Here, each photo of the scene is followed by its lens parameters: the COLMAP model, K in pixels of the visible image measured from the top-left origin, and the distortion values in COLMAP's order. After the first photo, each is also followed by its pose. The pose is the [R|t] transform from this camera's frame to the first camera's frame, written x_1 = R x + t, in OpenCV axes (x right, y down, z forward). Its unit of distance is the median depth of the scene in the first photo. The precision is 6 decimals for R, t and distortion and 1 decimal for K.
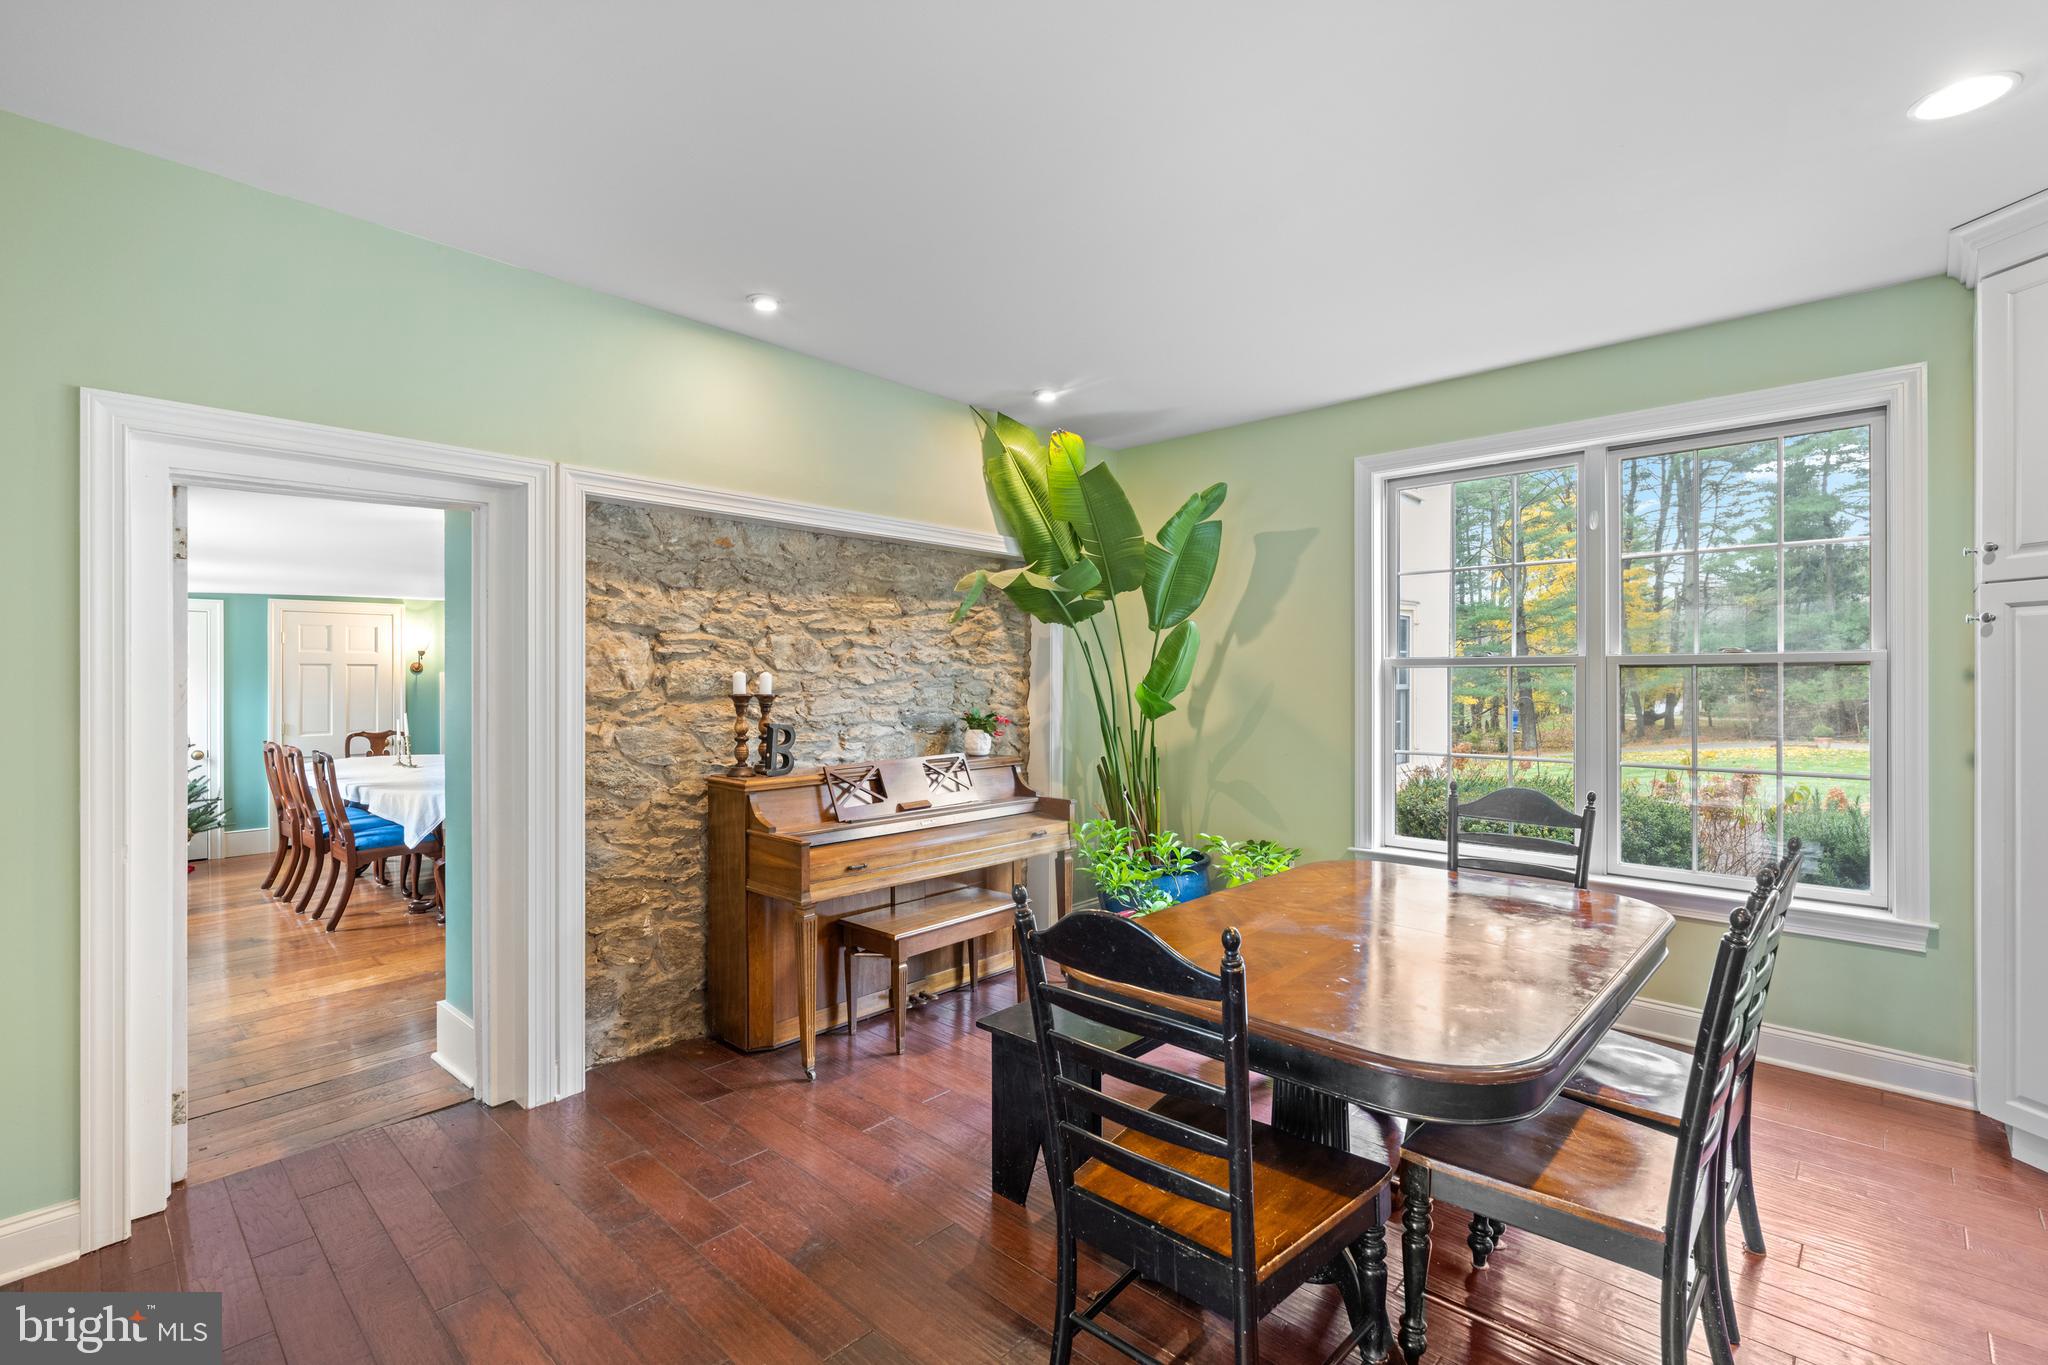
lens RADIAL K [[920.6, 0, 1020.0], [0, 920.6, 677.2], [0, 0, 1]] dist [0.003397, 0.000091]
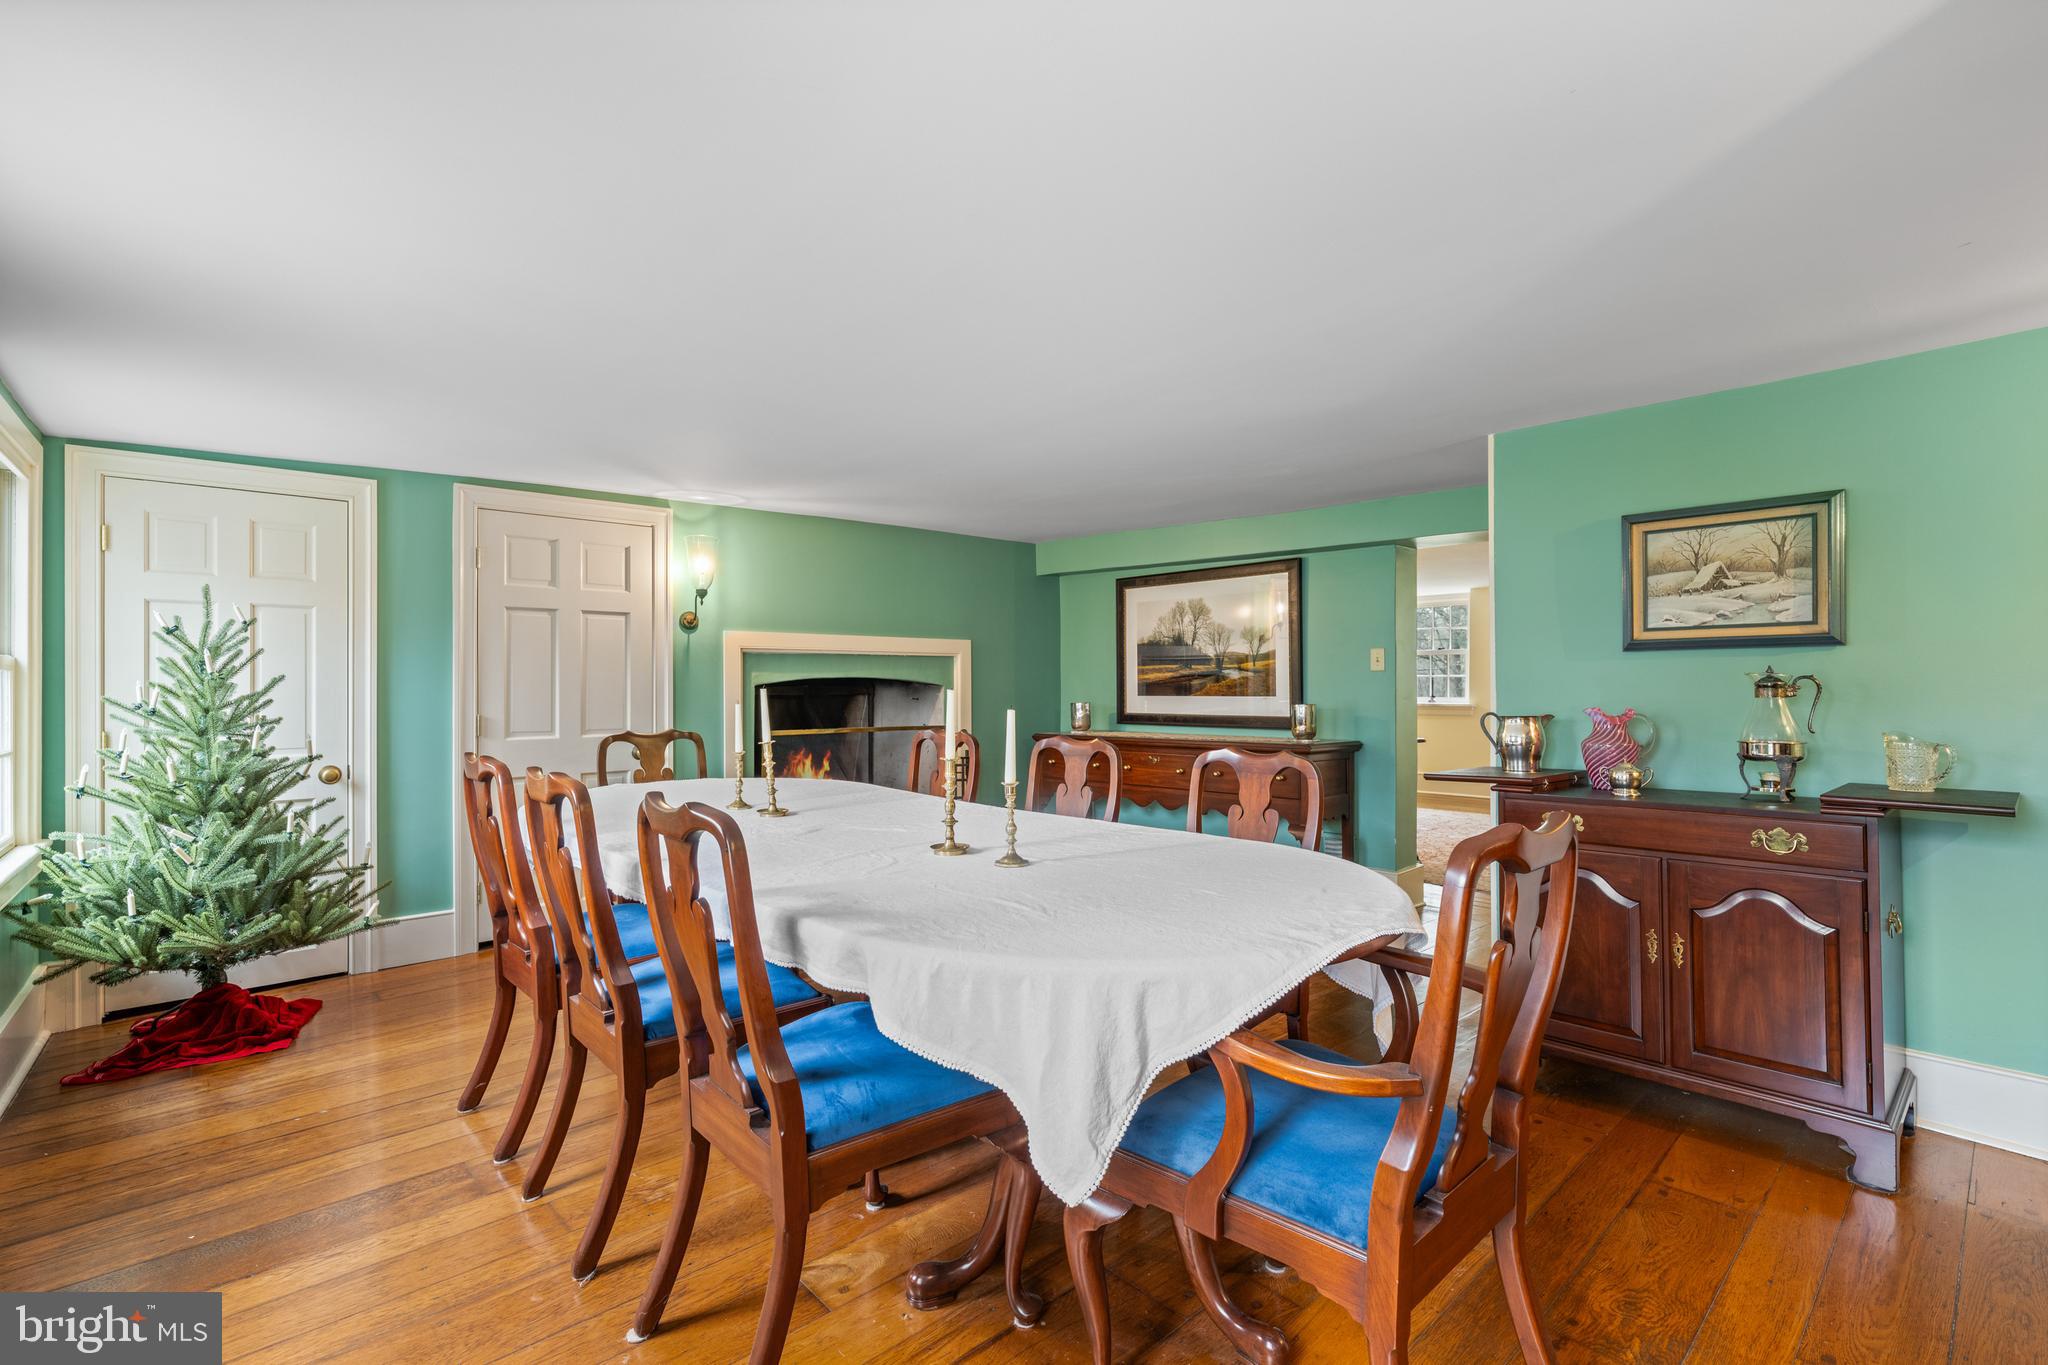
lens RADIAL K [[920.6, 0, 1026.2], [0, 920.6, 681.0], [0, 0, 1]] dist [0.003397, 0.000091]
pose [[0.995369, 0.001959, -0.096104, -0.443714], [-0.001994, 0.999998, -0.000268, 0.030104], [0.096104, 0.000458, 0.995371, 0.512490]]
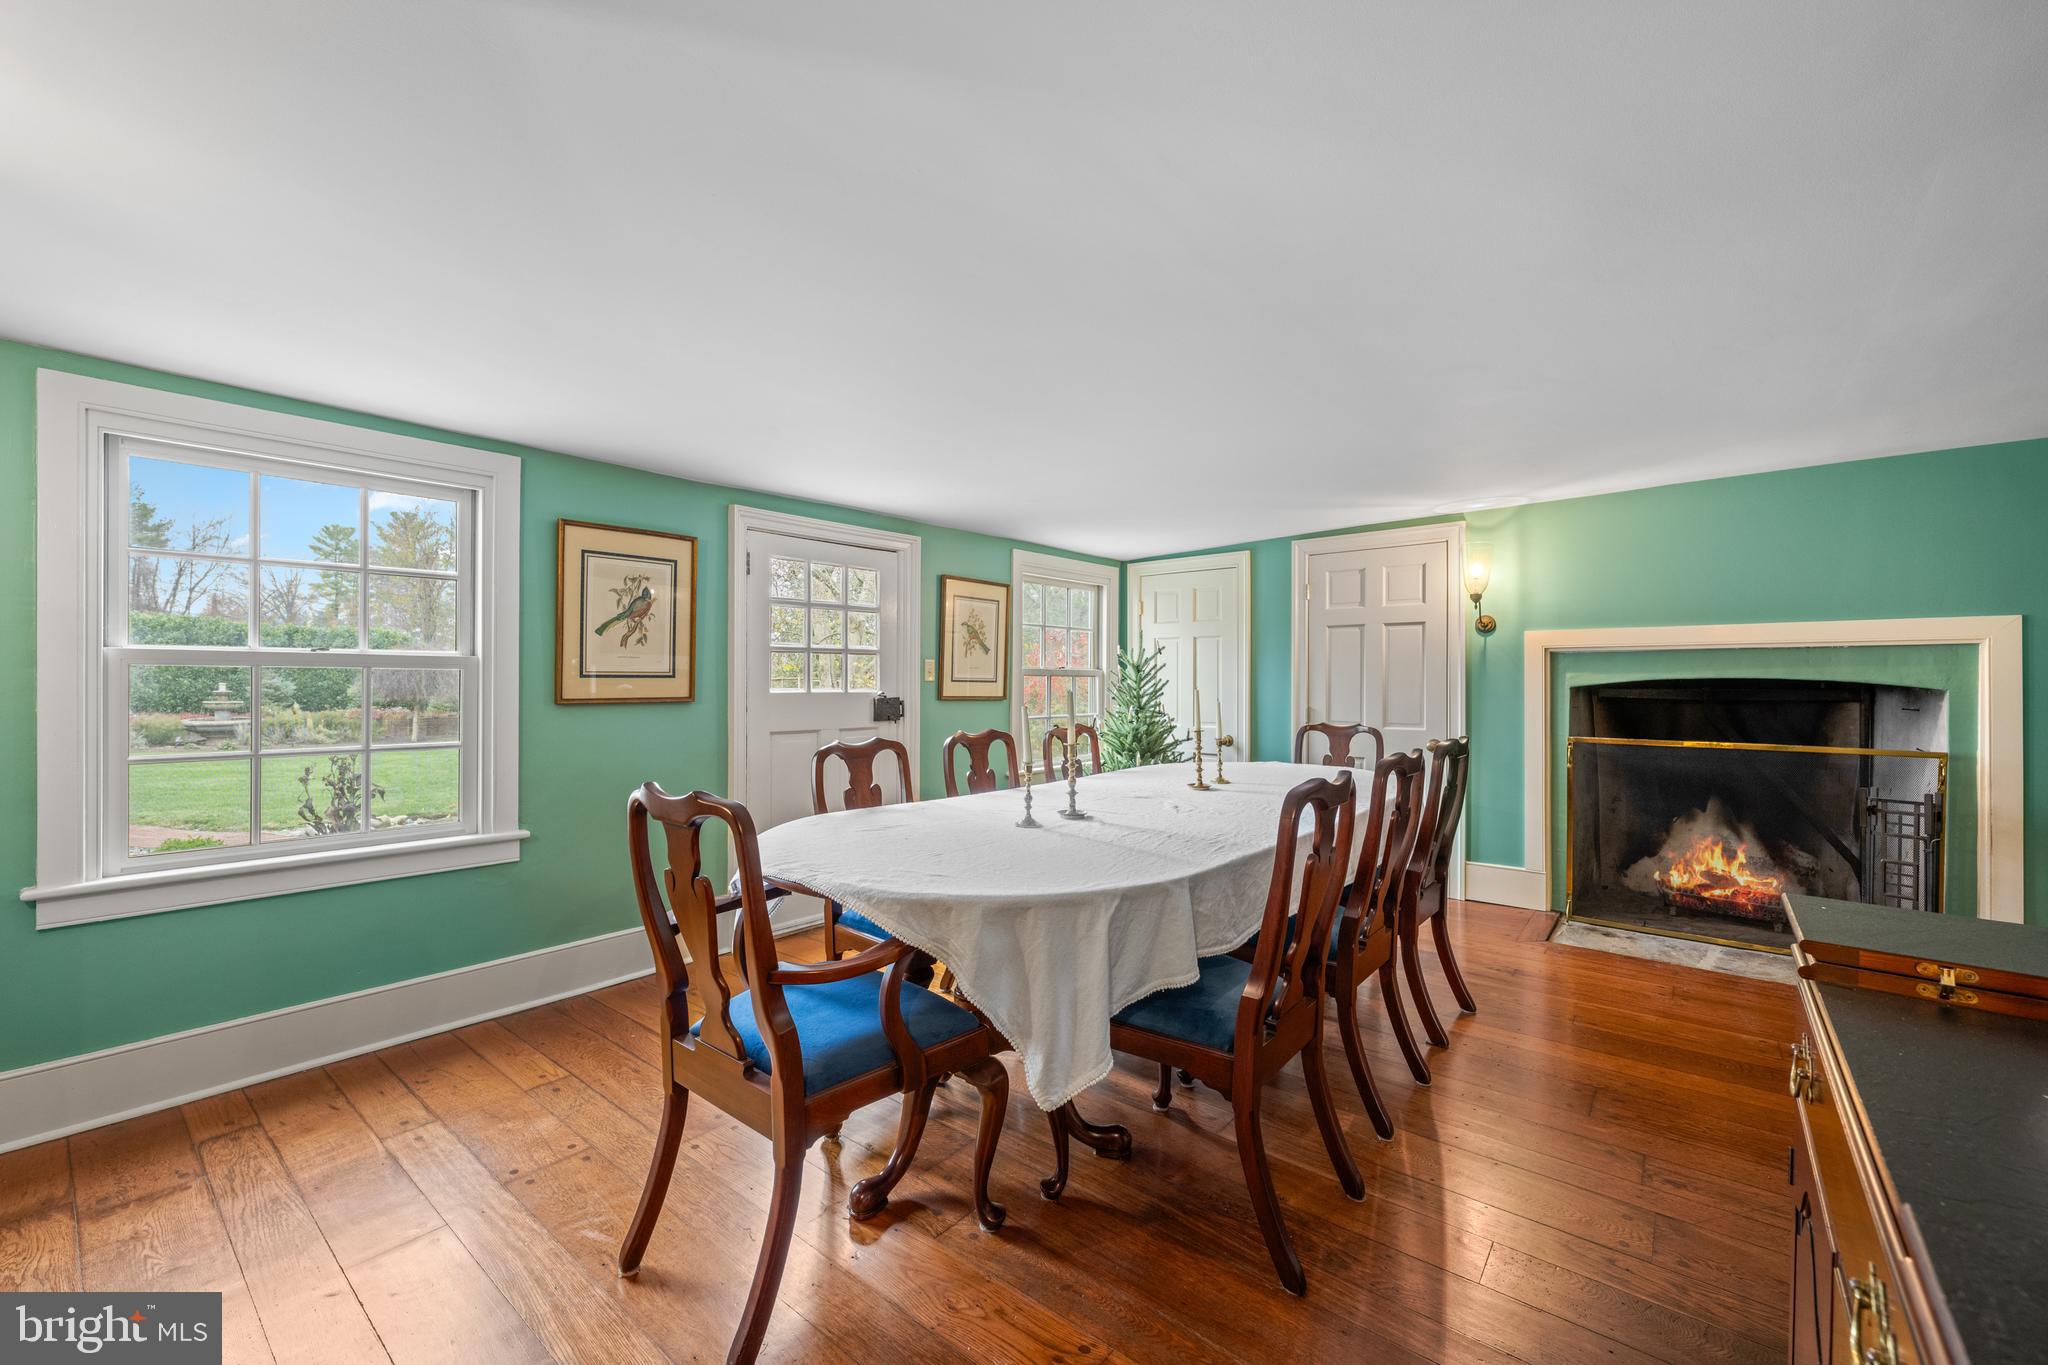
lens RADIAL K [[821.9, 0, 1018.0], [0, 821.9, 671.5], [0, 0, 1]] dist [0.000137, -0.000232]
pose [[0.053700, -0.008284, -0.998523, -0.161441], [-0.002354, 0.999962, -0.008423, 0.028398], [0.998554, 0.002803, 0.053679, 0.761033]]
